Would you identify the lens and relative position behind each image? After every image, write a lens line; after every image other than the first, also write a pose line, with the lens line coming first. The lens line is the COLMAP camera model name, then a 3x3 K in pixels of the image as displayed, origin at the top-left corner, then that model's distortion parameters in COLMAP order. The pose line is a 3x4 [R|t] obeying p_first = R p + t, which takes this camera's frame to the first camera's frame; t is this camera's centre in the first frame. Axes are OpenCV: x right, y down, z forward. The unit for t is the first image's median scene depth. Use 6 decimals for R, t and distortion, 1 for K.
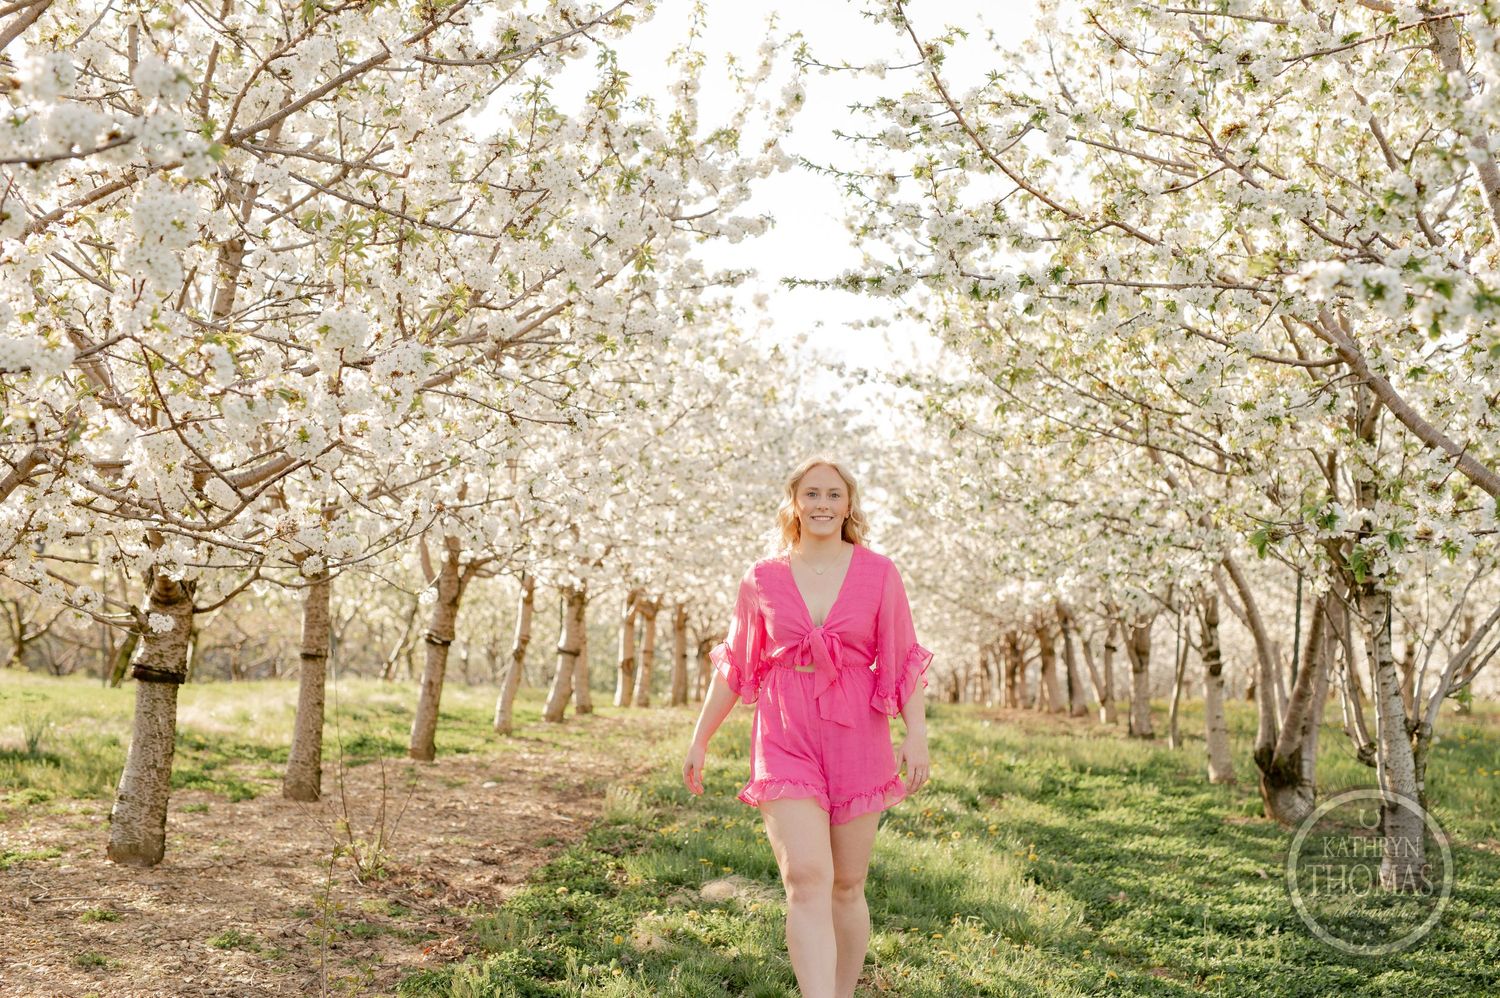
lens RADIAL K [[2122.3, 0, 751.0], [0, 2122.3, 531.8], [0, 0, 1]] dist [0.030969, 0.000000]
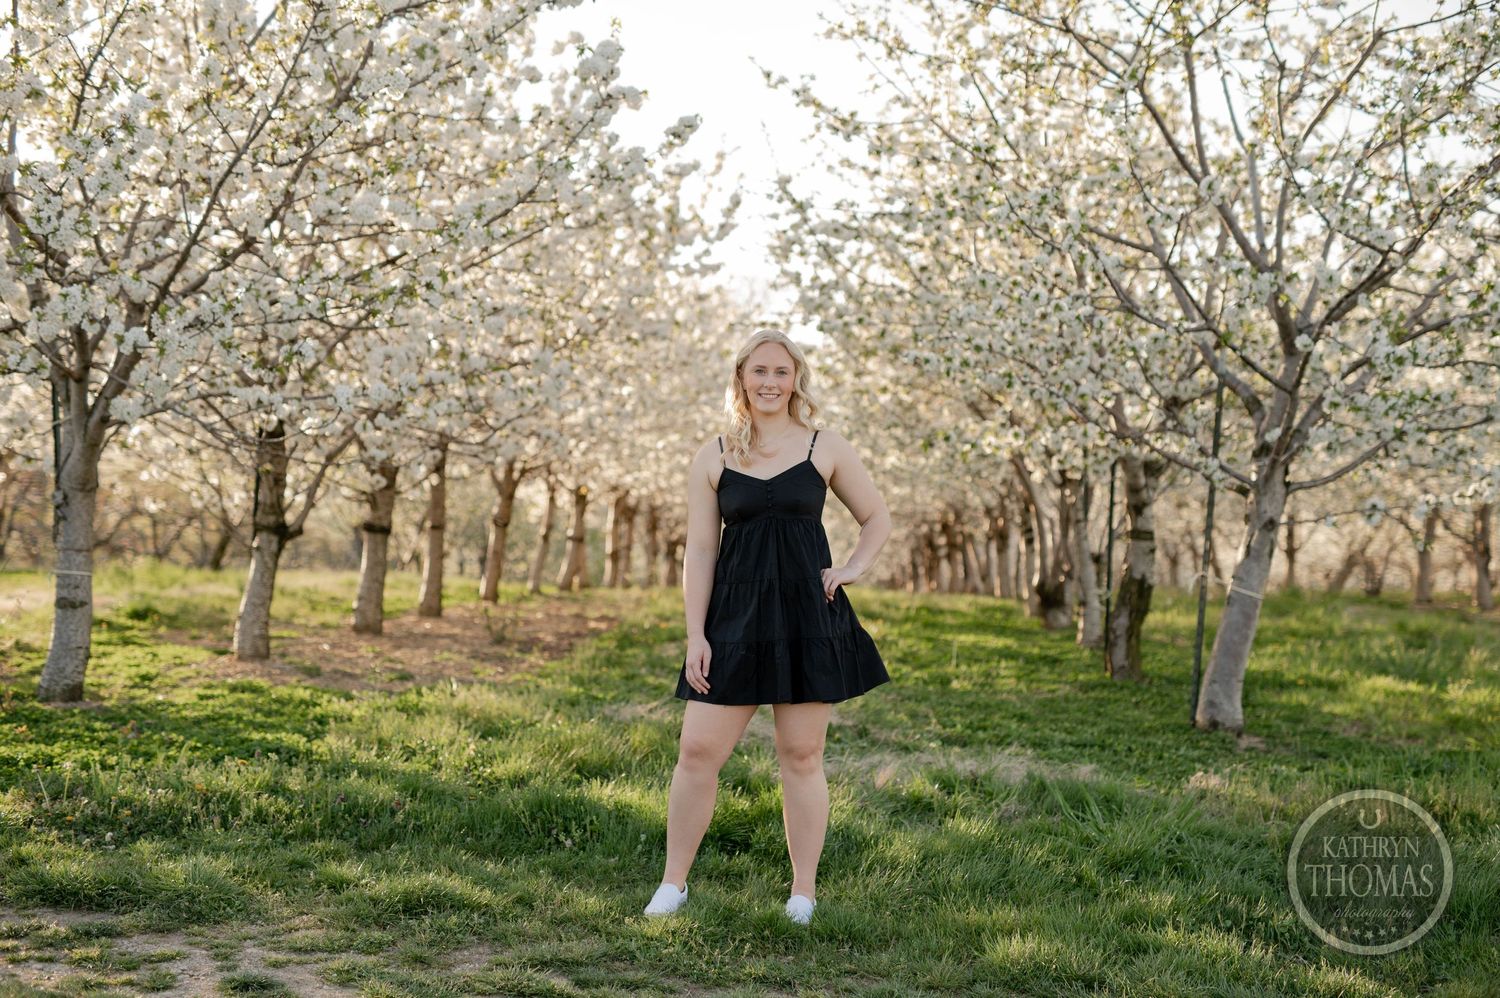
lens RADIAL K [[2122.3, 0, 753.8], [0, 2122.3, 502.8], [0, 0, 1]] dist [0.030969, 0.000000]
pose [[0.999761, -0.005472, 0.021159, -0.002388], [0.004975, 0.999713, 0.023449, 0.003558], [-0.021281, -0.023338, 0.999501, -0.472390]]
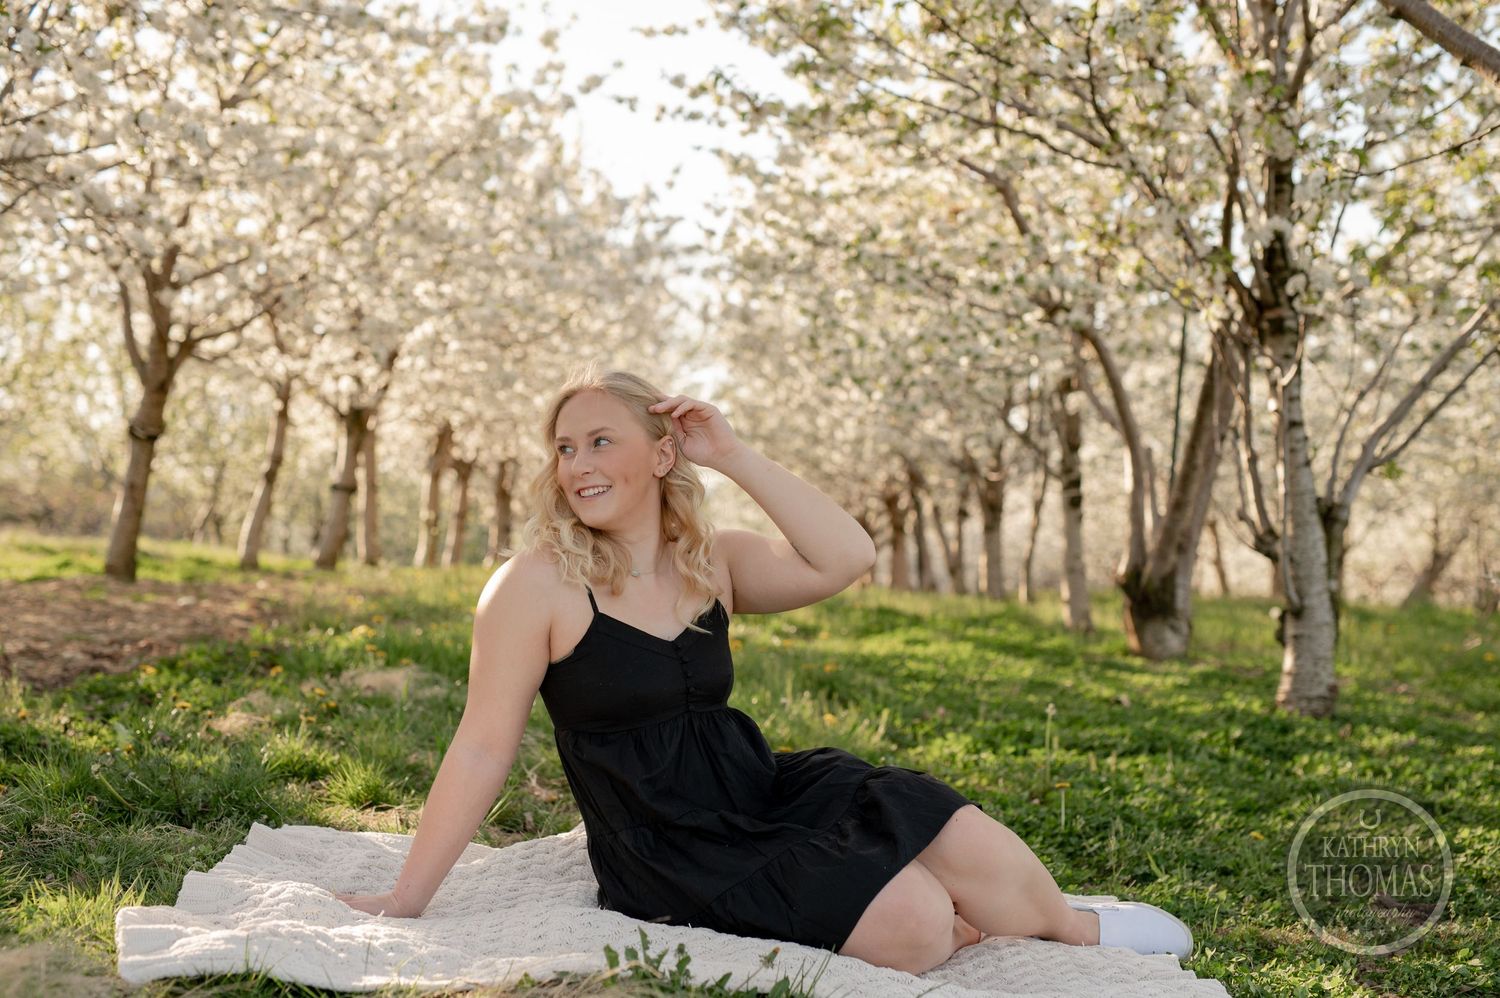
lens RADIAL K [[2122.3, 0, 747.0], [0, 2122.3, 501.3], [0, 0, 1]] dist [0.030969, 0.000000]
pose [[0.997833, 0.028177, 0.059464, 0.037700], [-0.029548, 0.999314, 0.022315, 0.051534], [-0.058795, -0.024023, 0.997981, 0.163410]]
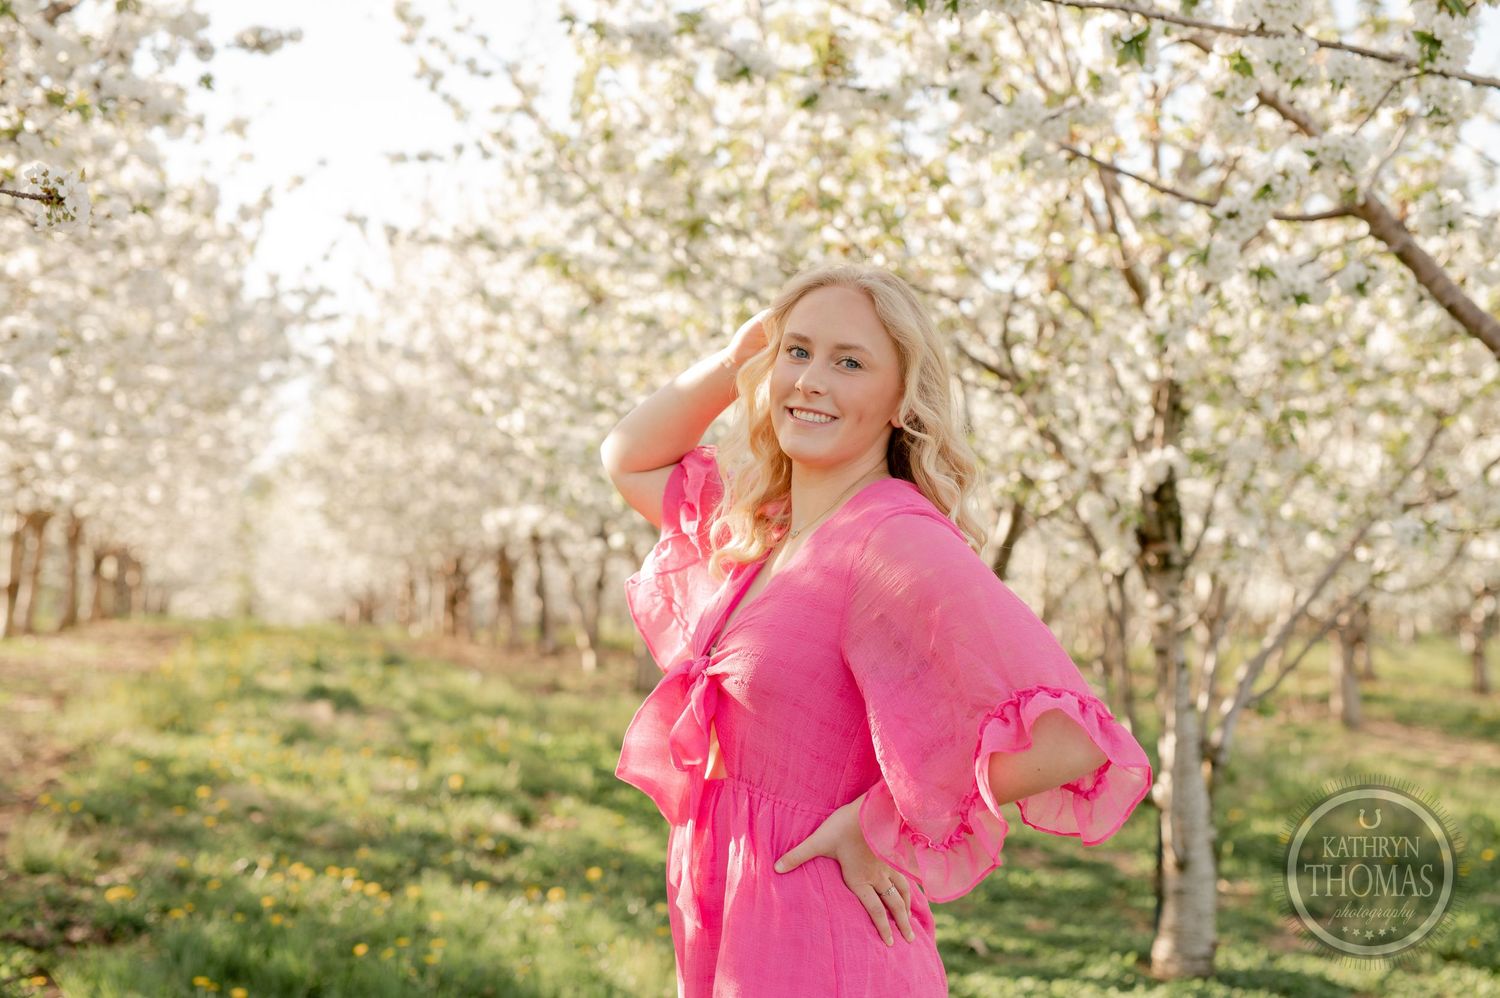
lens RADIAL K [[2122.3, 0, 749.7], [0, 2122.3, 487.5], [0, 0, 1]] dist [0.030969, 0.000000]
pose [[0.959312, 0.037939, 0.279787, -0.028723], [-0.043757, 0.998936, 0.014575, -0.001414], [-0.278936, -0.026225, 0.959951, 0.232499]]
